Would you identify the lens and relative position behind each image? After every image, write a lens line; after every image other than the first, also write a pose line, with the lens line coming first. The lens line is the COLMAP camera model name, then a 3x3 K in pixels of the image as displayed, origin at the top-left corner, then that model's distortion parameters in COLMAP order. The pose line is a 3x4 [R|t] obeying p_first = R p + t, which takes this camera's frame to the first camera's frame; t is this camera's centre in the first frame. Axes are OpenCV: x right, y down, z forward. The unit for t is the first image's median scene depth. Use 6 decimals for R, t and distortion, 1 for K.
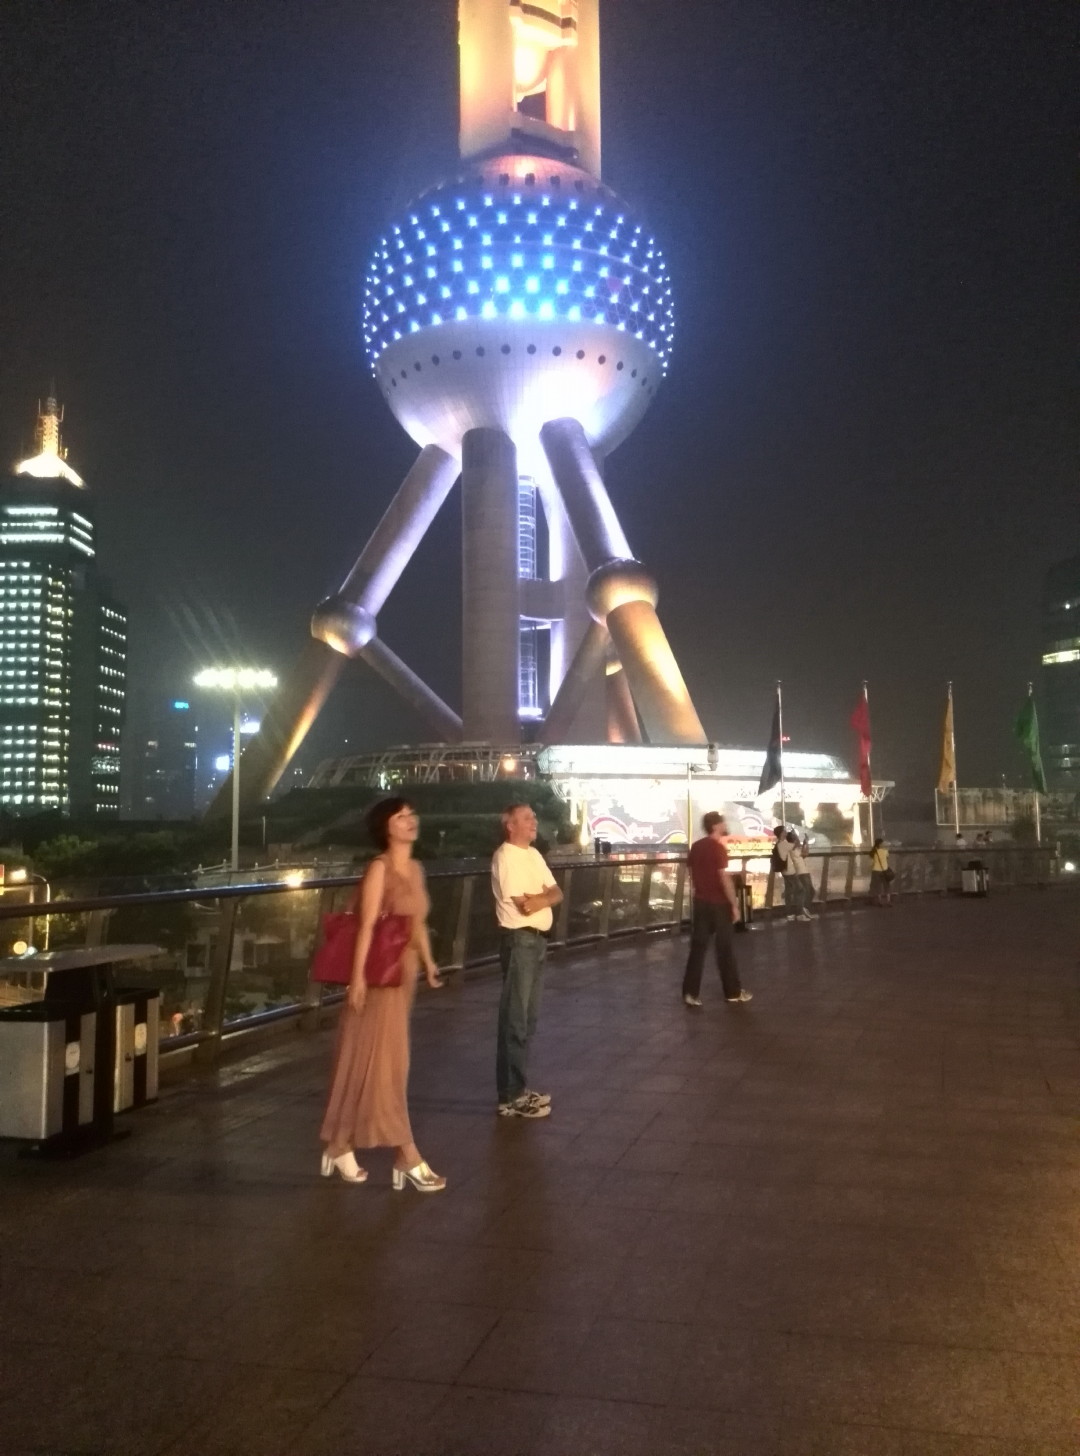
lens RADIAL K [[1169.7, 0, 539.3], [0, 1169.7, 730.3], [0, 0, 1]] dist [0.142982, -0.251664]
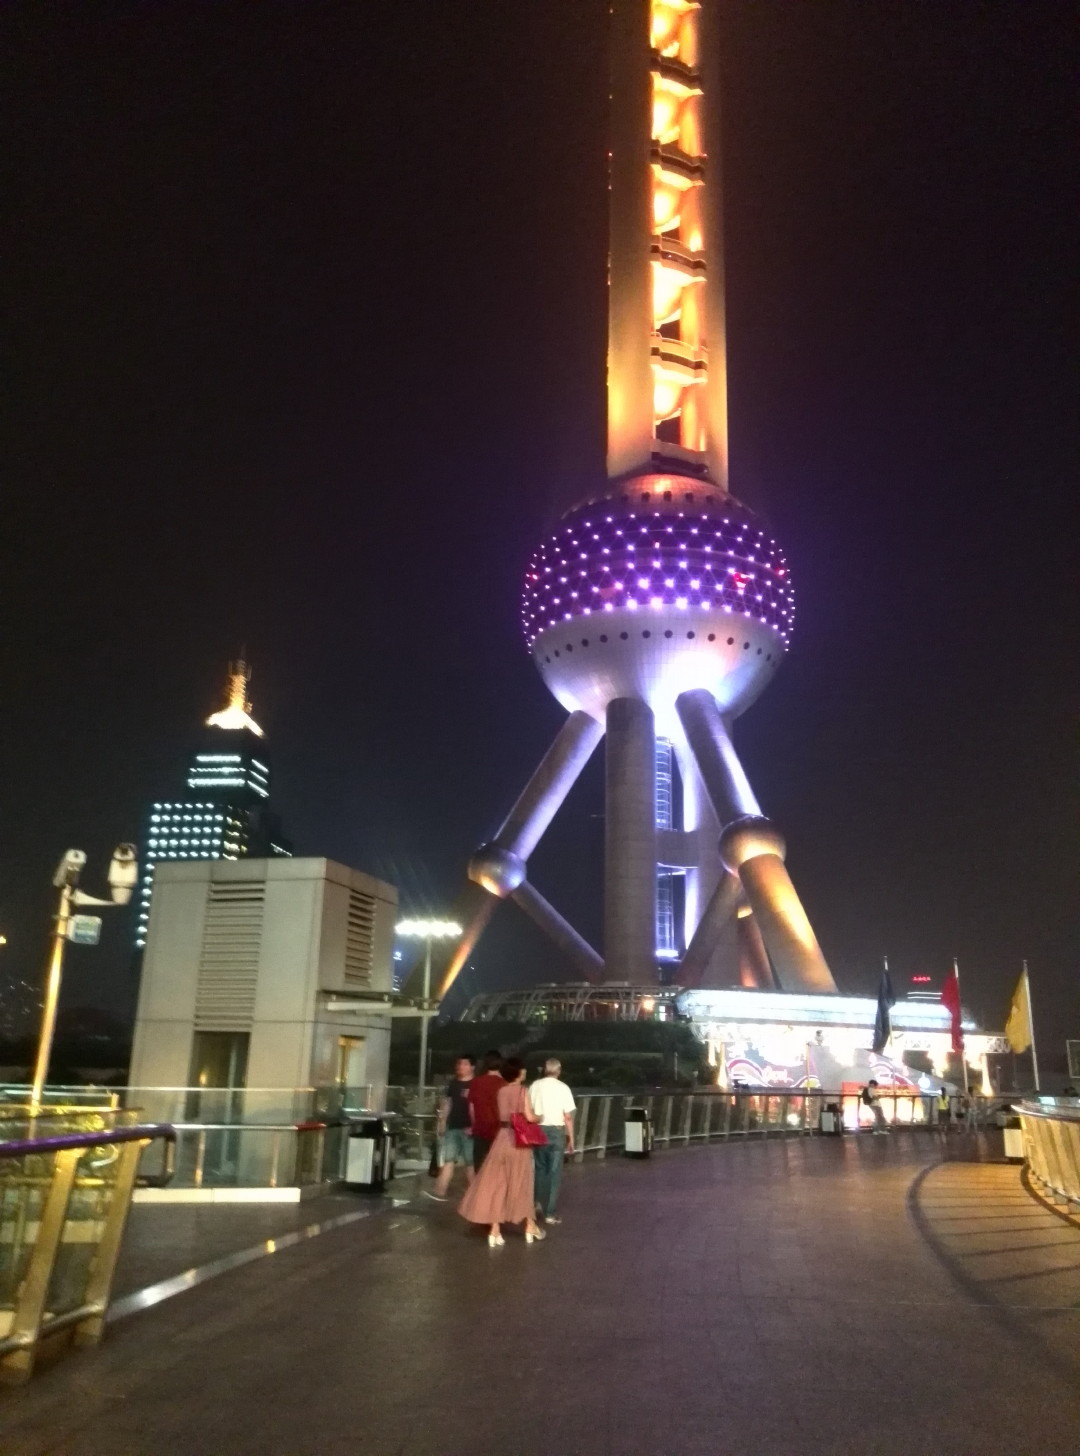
lens RADIAL K [[1182.5, 0, 533.9], [0, 1182.5, 723.1], [0, 0, 1]] dist [0.132618, -0.205095]
pose [[0.994081, 0.000491, -0.108639, -0.010911], [-0.021449, 0.981194, -0.191830, -0.011232], [0.106502, 0.193025, 0.975397, -0.120028]]
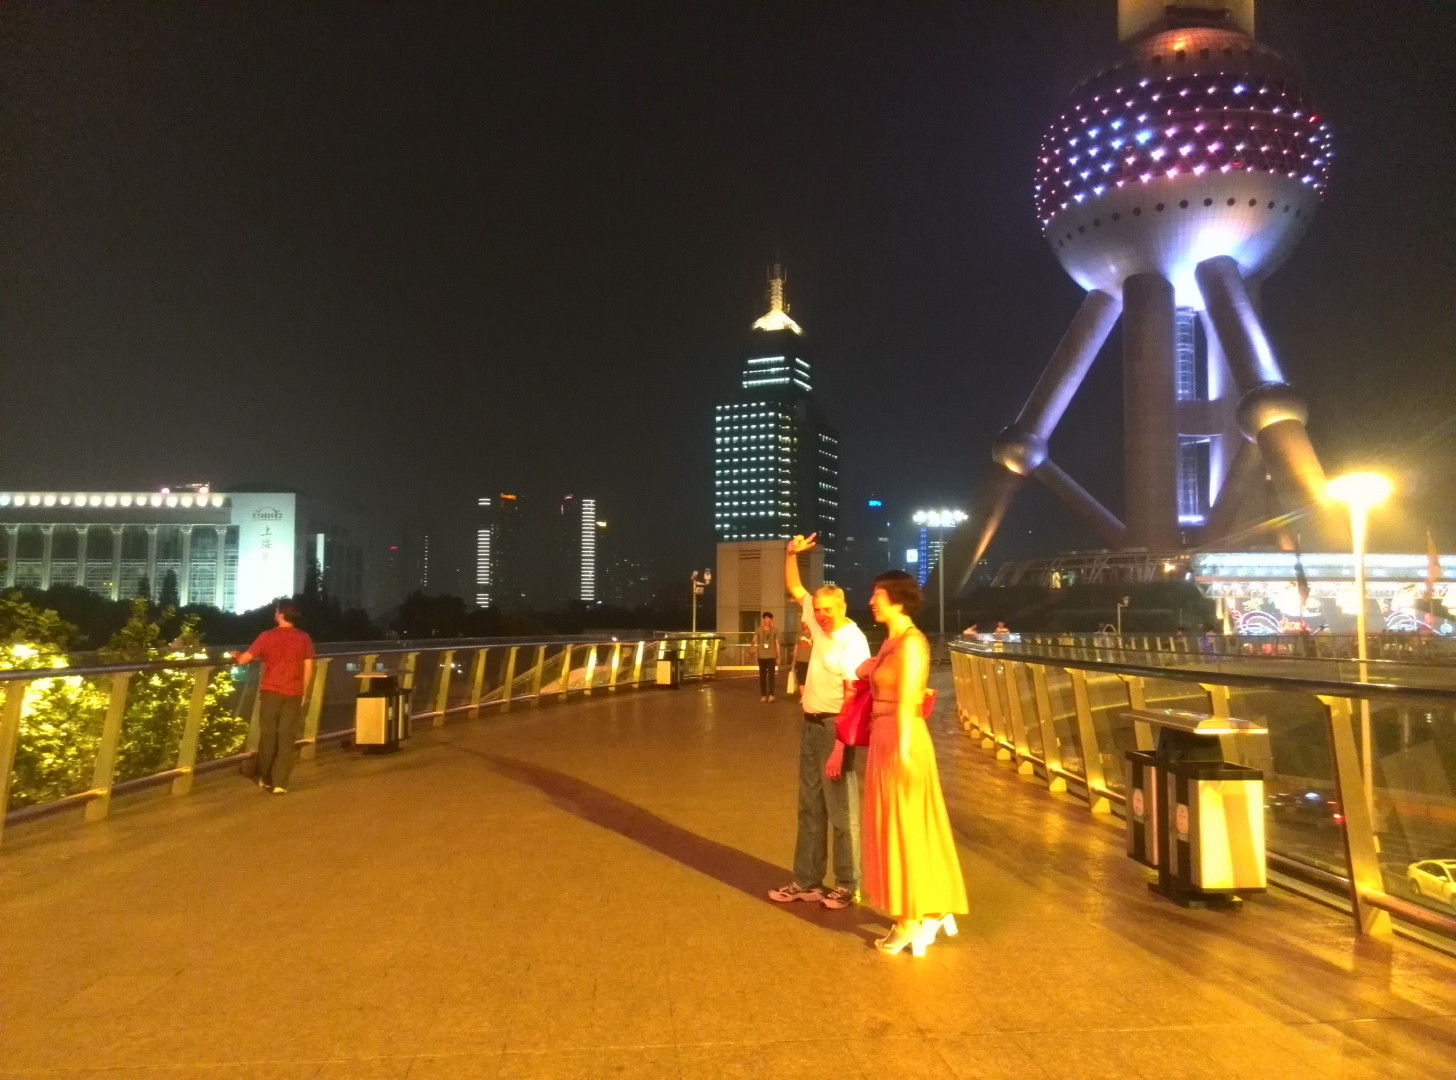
lens RADIAL K [[1178.2, 0, 728.0], [0, 1178.2, 545.3], [0, 0, 1]] dist [0.145371, -0.246809]
pose [[0.915868, -0.017577, -0.401094, 0.047199], [0.026947, 0.999480, 0.017733, -0.022531], [0.400573, -0.027049, 0.915865, -0.241035]]
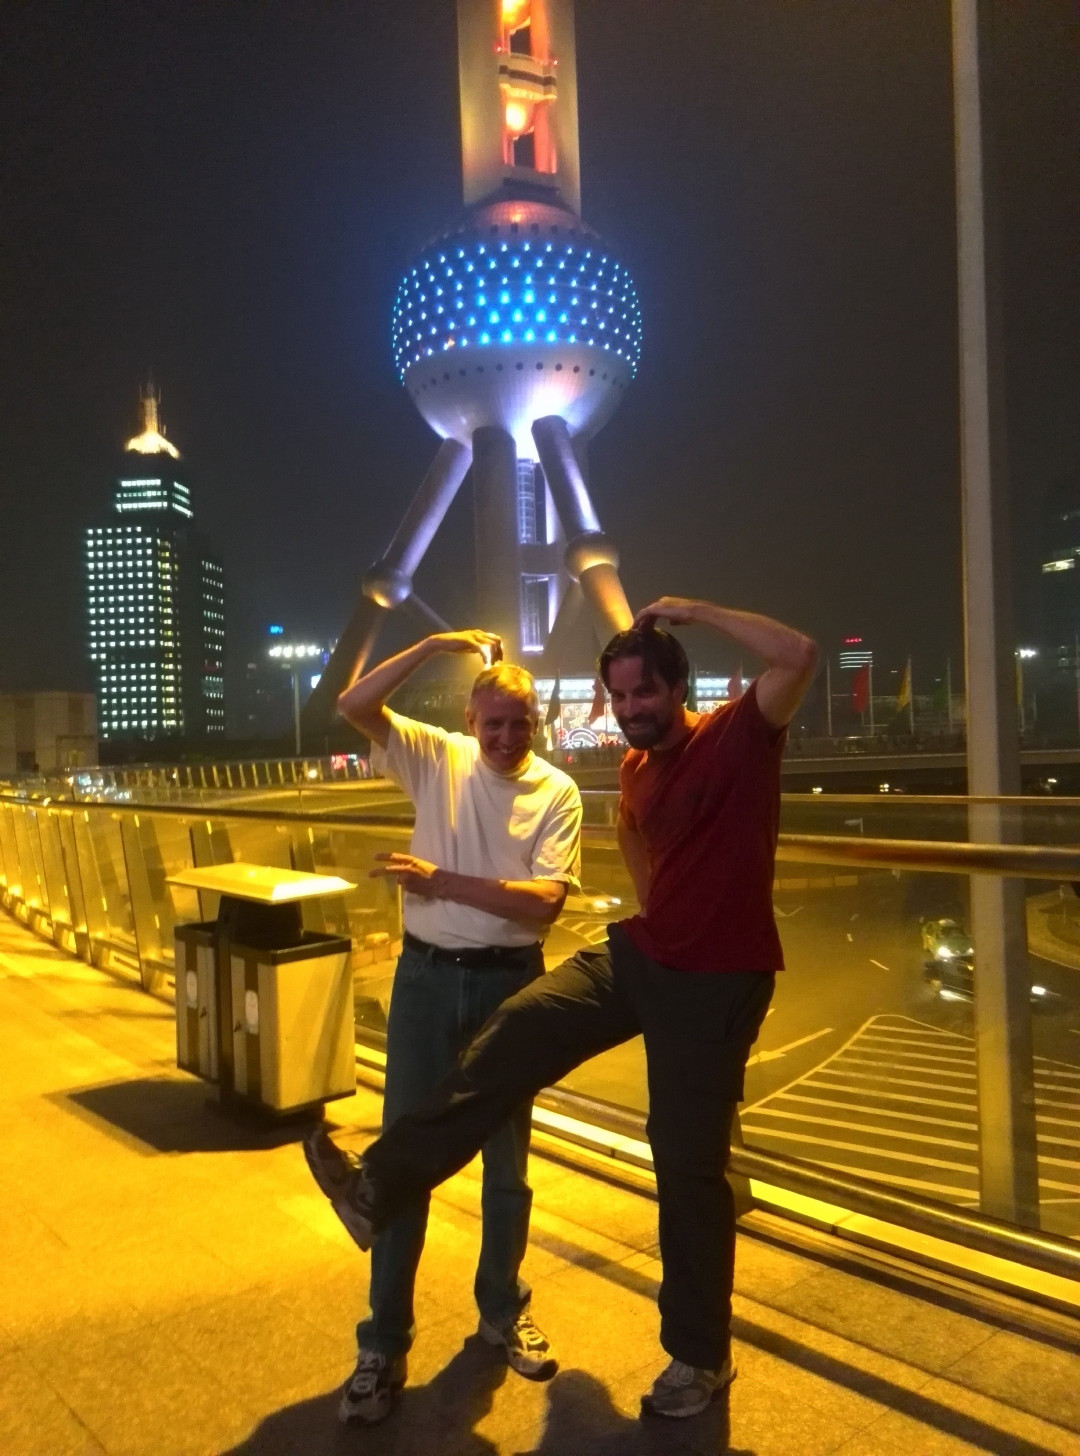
lens RADIAL K [[1184.9, 0, 536.5], [0, 1184.9, 721.5], [0, 0, 1]] dist [0.147684, -0.259757]
pose [[0.996105, -0.028226, -0.083541, 0.103403], [0.034148, 0.996939, 0.070331, -0.027664], [0.081300, -0.072910, 0.994019, -0.299201]]
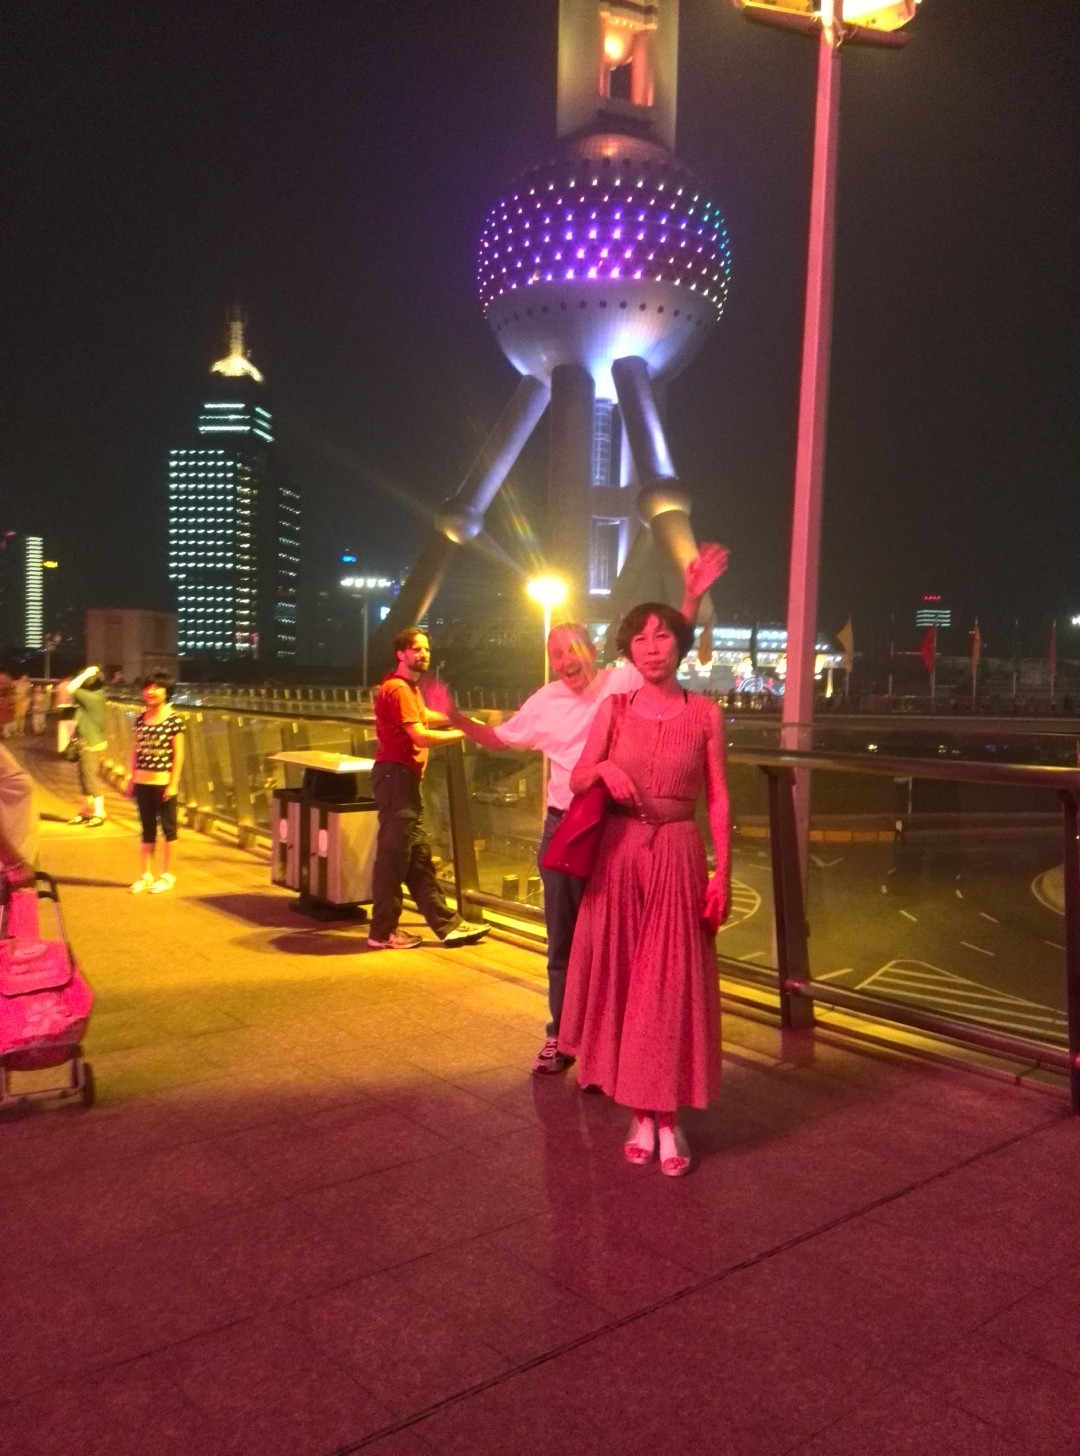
lens RADIAL K [[1194.6, 0, 535.4], [0, 1194.6, 724.7], [0, 0, 1]] dist [0.146176, -0.256258]
pose [[0.989622, 0.032768, -0.139909, 0.111987], [-0.015557, 0.992362, 0.122376, -0.030543], [0.142850, -0.118929, 0.982573, -0.324590]]
